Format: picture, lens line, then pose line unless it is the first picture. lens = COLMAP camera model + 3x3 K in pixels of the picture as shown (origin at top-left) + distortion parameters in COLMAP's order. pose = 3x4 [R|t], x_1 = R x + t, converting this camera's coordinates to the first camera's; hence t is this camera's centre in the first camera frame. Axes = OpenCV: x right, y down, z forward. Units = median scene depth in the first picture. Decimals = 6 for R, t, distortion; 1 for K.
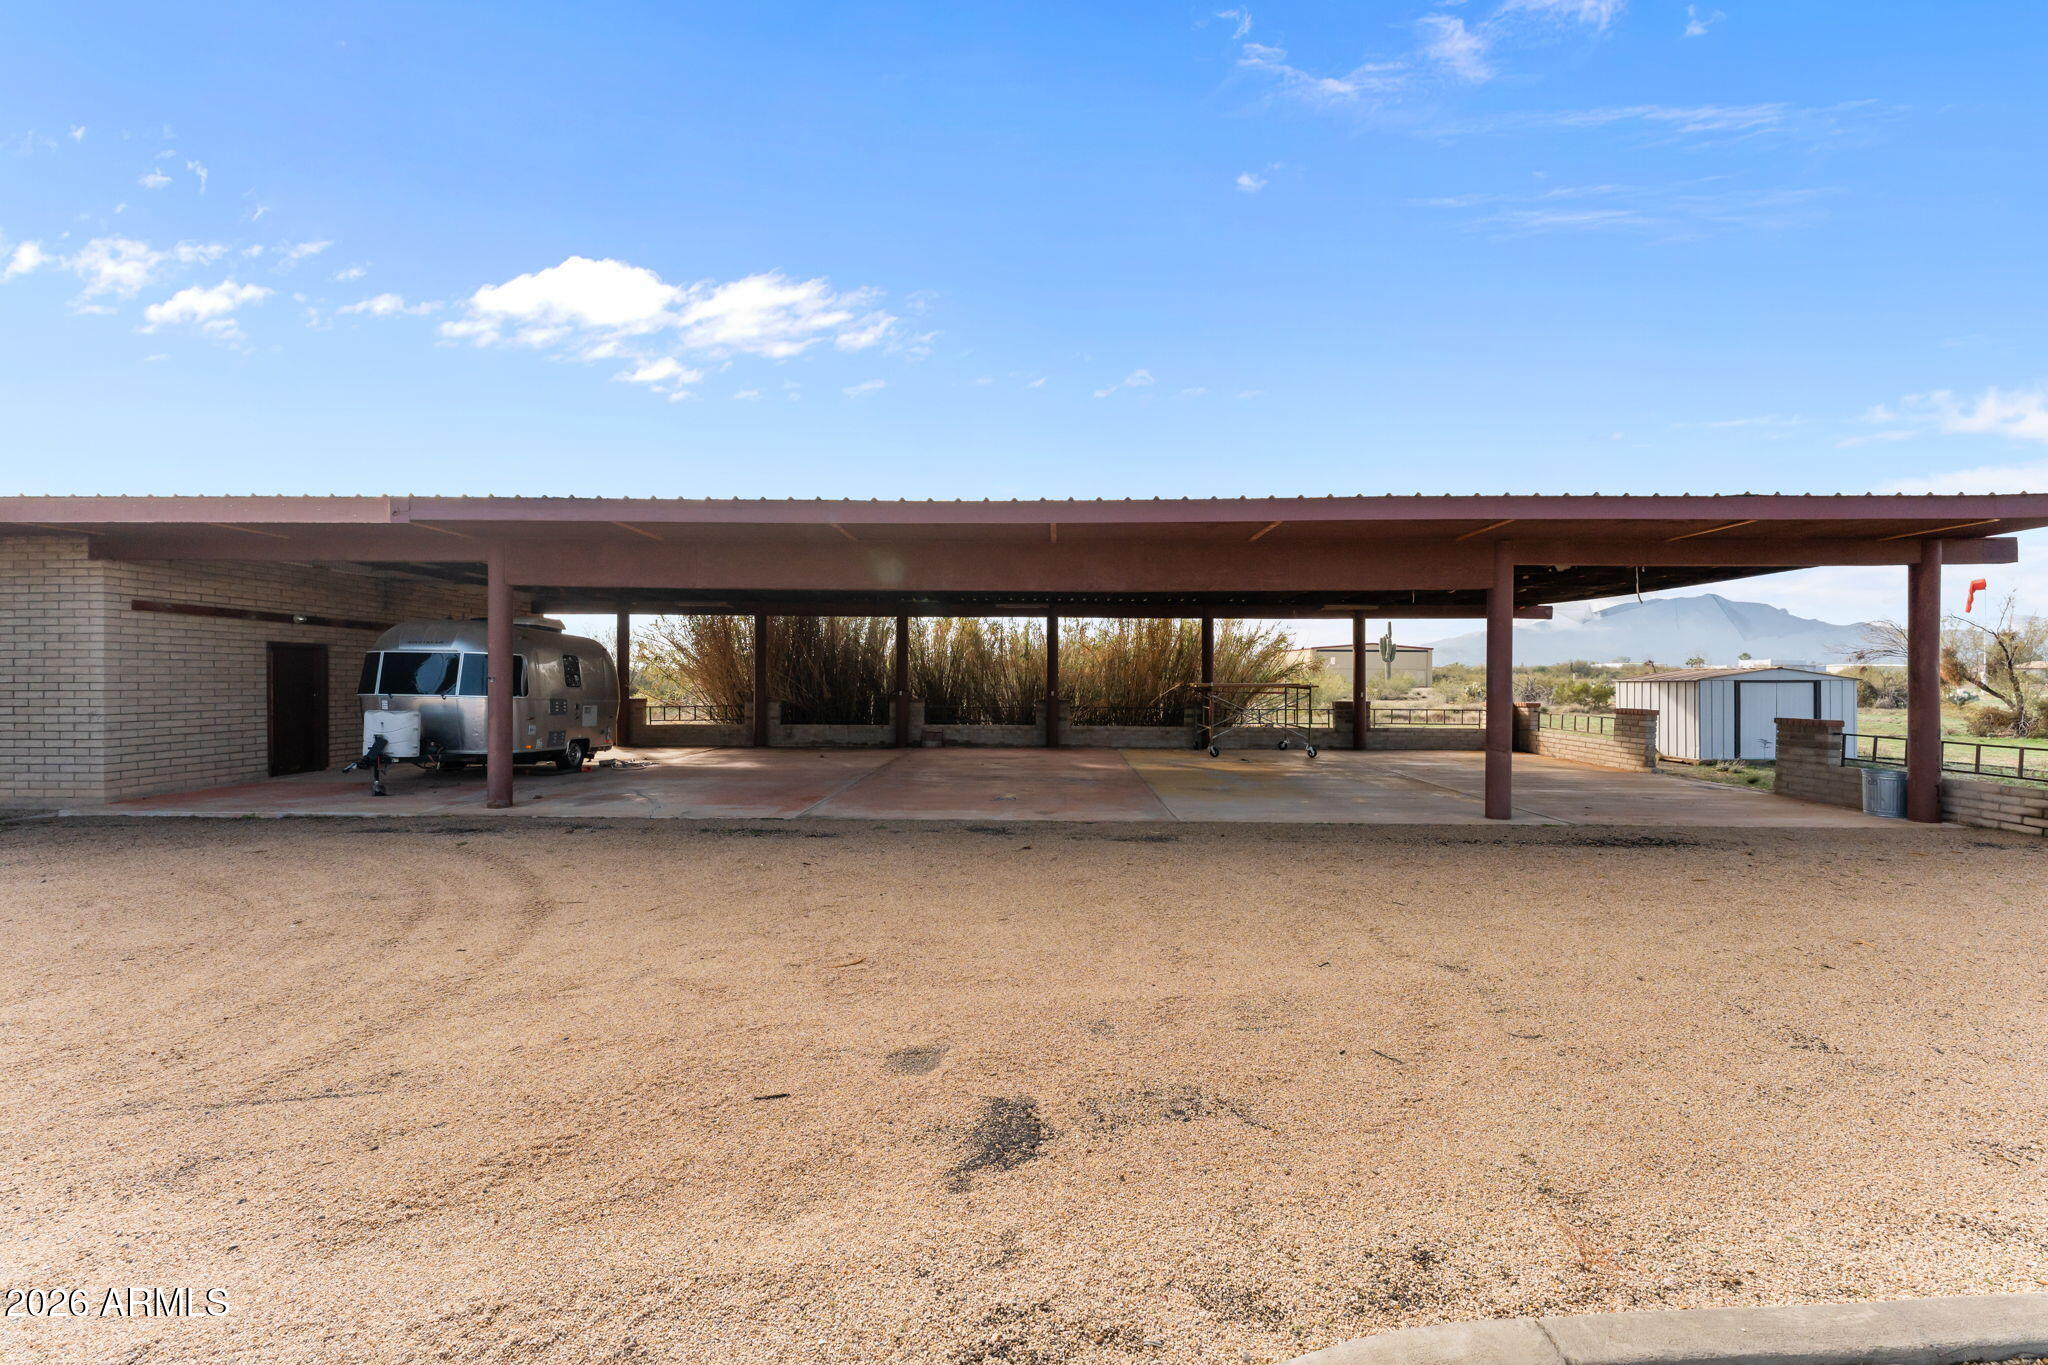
lens RADIAL K [[814.4, 0, 1020.5], [0, 814.4, 684.5], [0, 0, 1]] dist [0.000663, -0.000149]
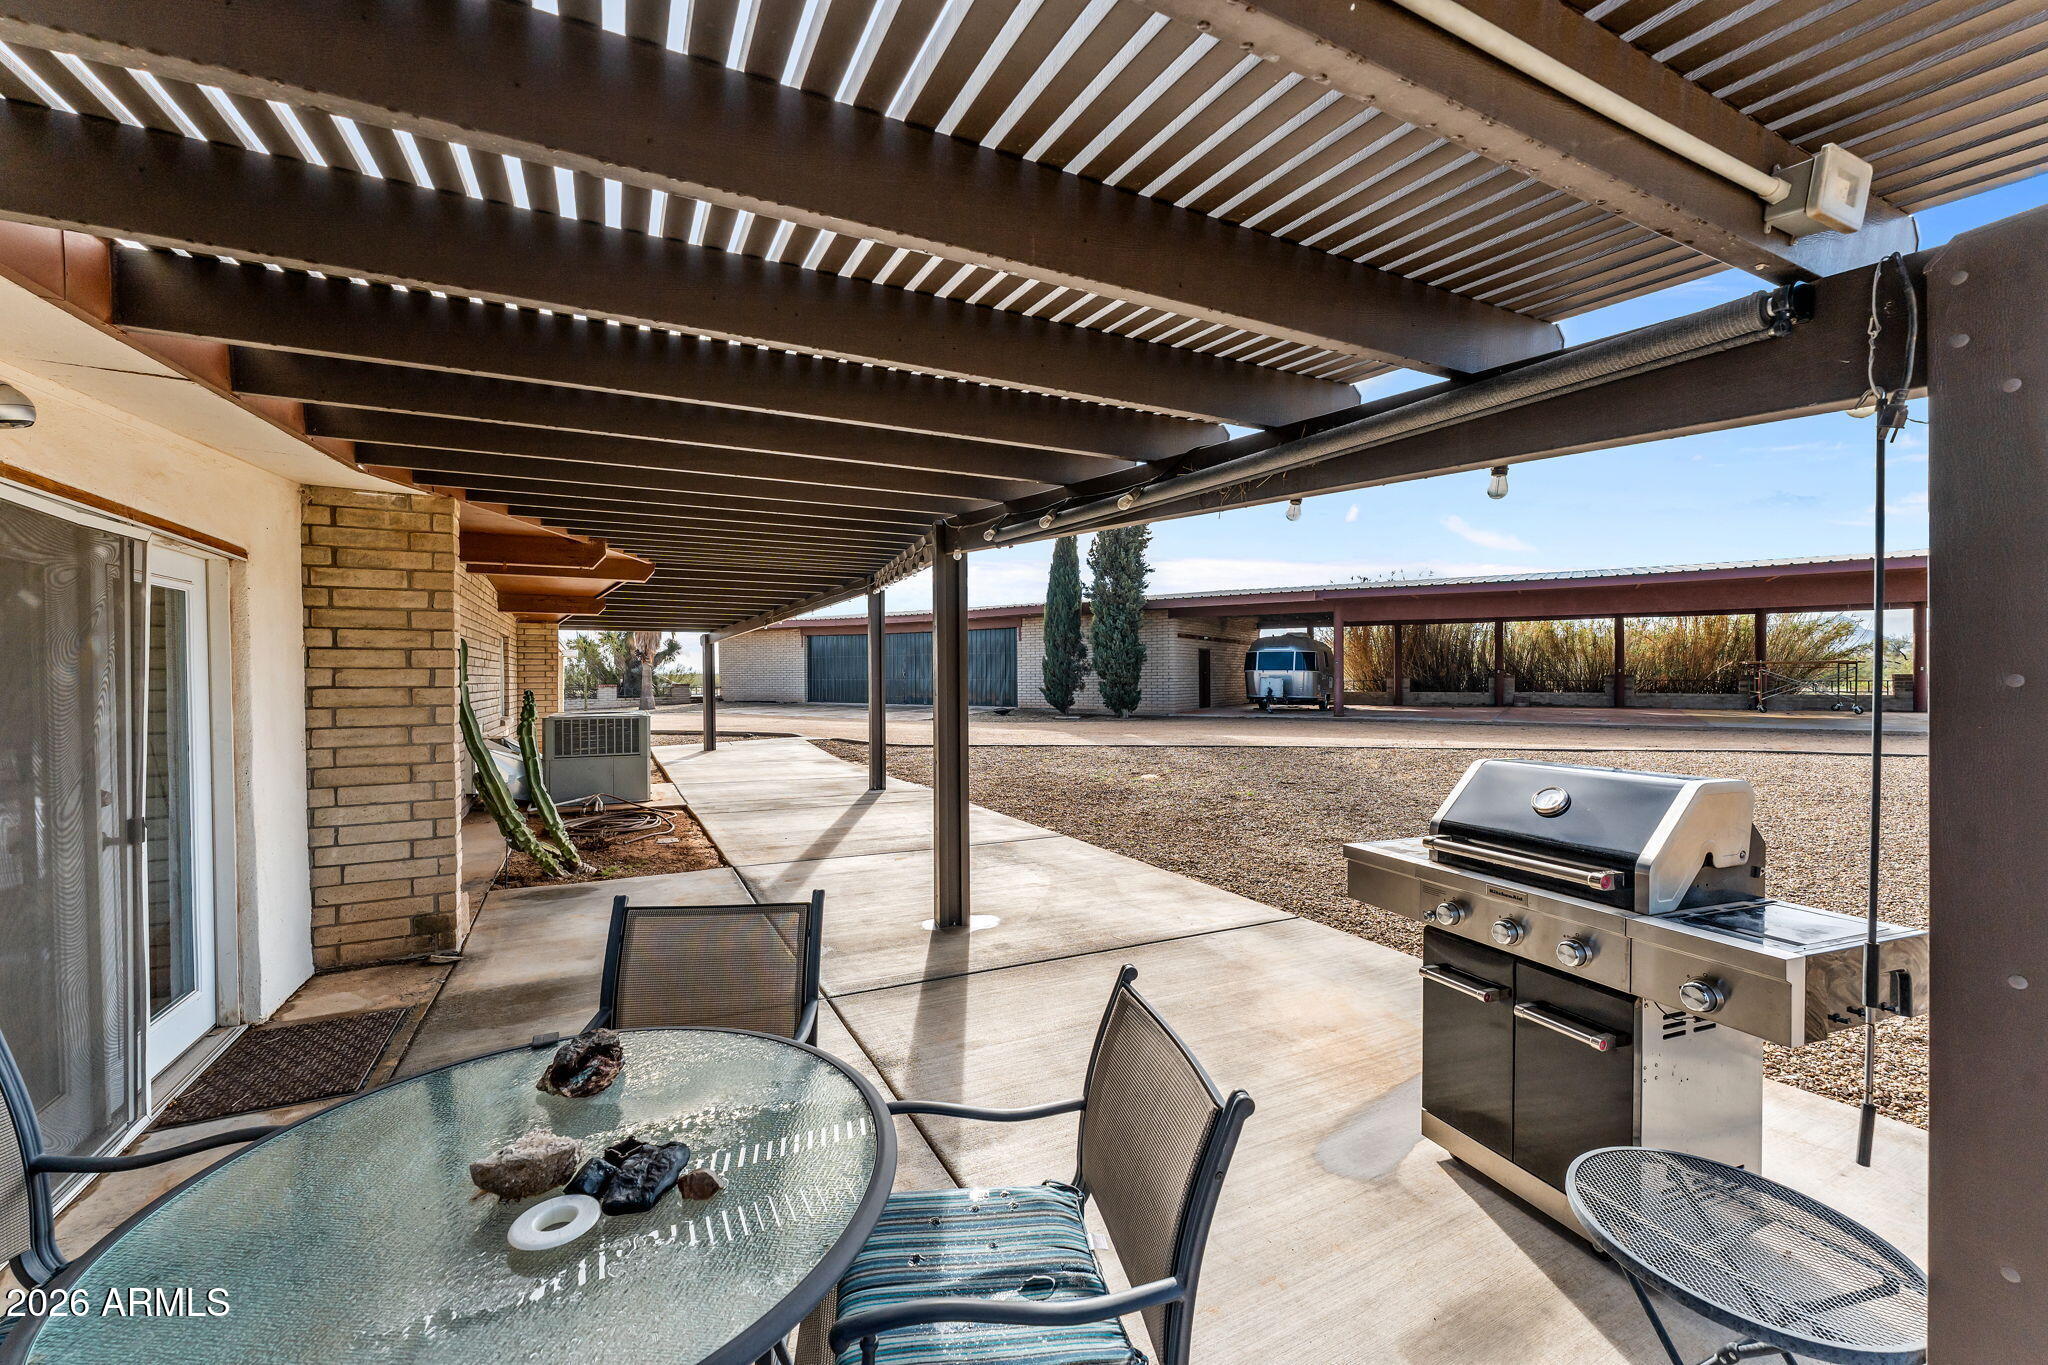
lens RADIAL K [[814.4, 0, 1020.5], [0, 814.4, 684.5], [0, 0, 1]] dist [0.000663, -0.000149]
pose [[0.857376, -0.001232, -0.514690, -0.127480], [0.006527, 0.999943, 0.008480, 0.015926], [0.514650, -0.010630, 0.857335, -0.788046]]
